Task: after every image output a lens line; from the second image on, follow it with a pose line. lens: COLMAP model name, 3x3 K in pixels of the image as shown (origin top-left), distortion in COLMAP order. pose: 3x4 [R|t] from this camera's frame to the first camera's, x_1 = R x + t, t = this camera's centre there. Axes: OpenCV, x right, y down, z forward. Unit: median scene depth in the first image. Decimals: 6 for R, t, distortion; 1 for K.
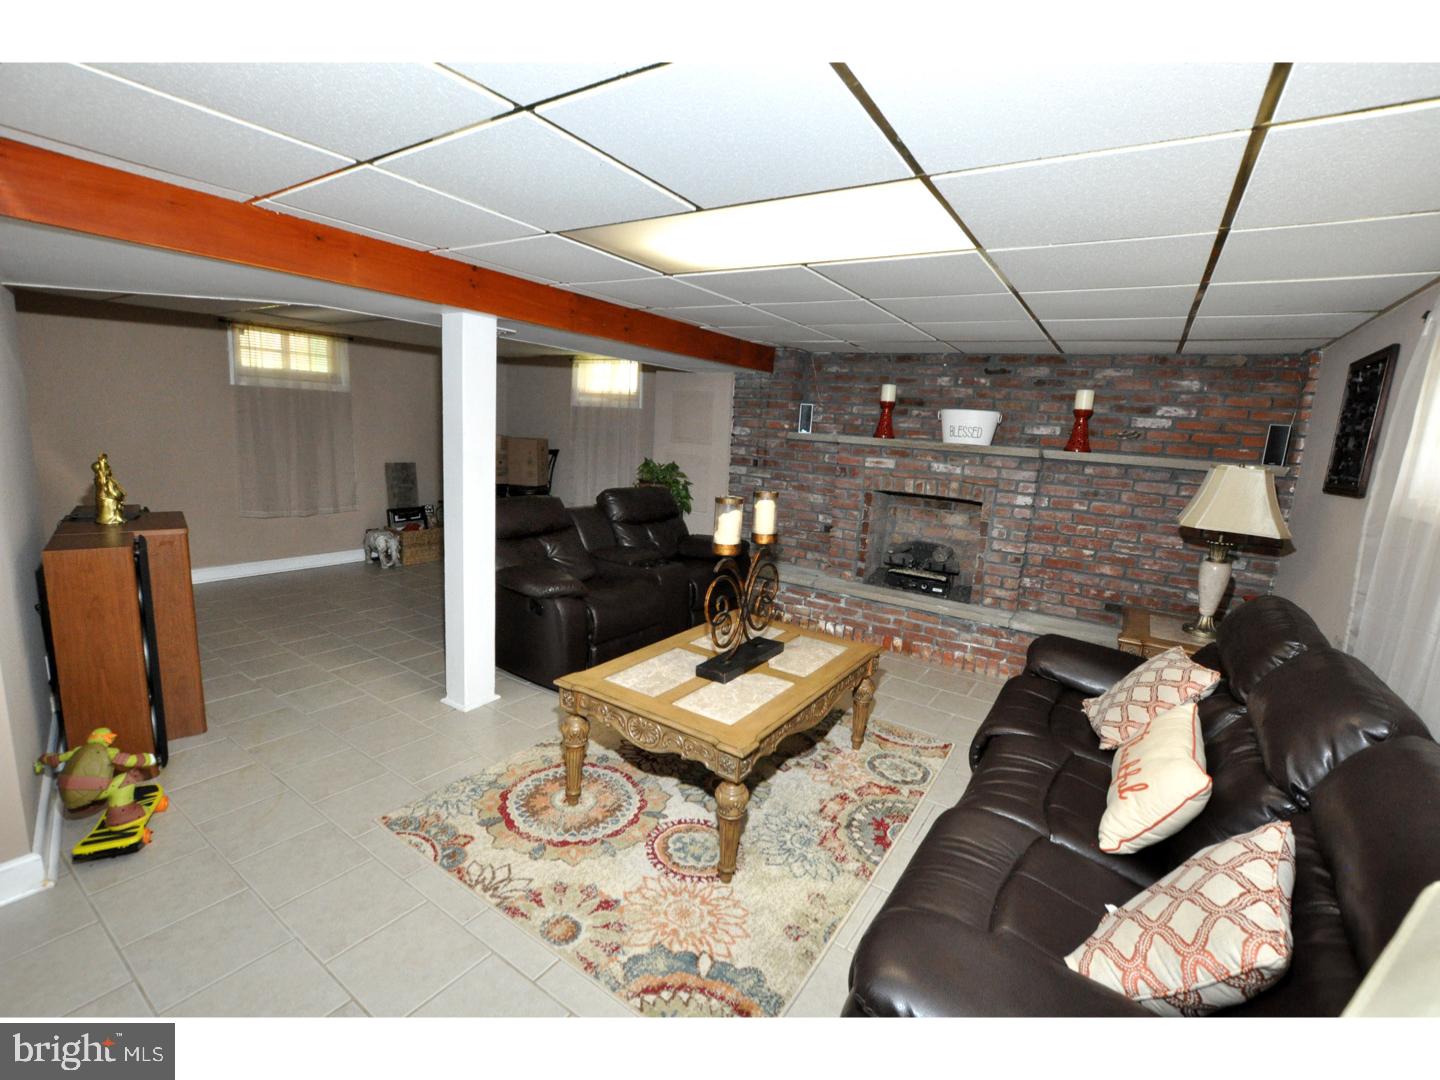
lens RADIAL K [[630.4, 0, 720.1], [0, 630.4, 541.4], [0, 0, 1]] dist [-0.035146, 0.001742]
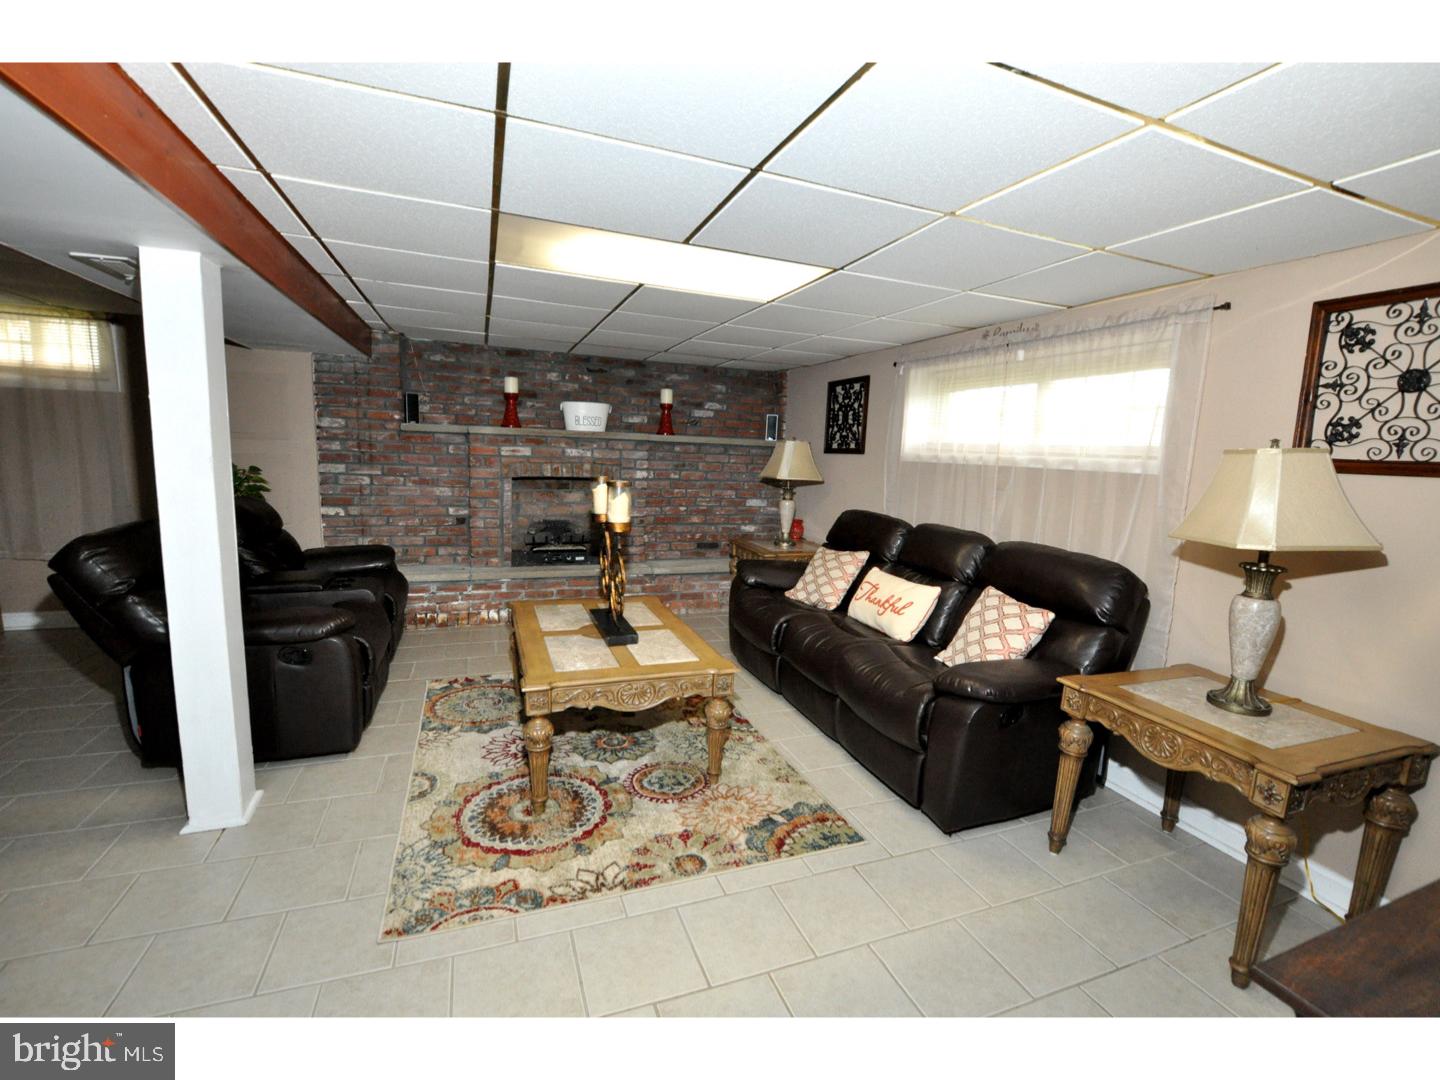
lens RADIAL K [[630.4, 0, 722.8], [0, 630.4, 545.0], [0, 0, 1]] dist [-0.035146, 0.001742]
pose [[0.581203, -0.159697, 0.797935, -0.438009], [0.140107, 0.985550, 0.095195, -0.021203], [-0.801607, 0.056469, 0.595179, 0.100220]]
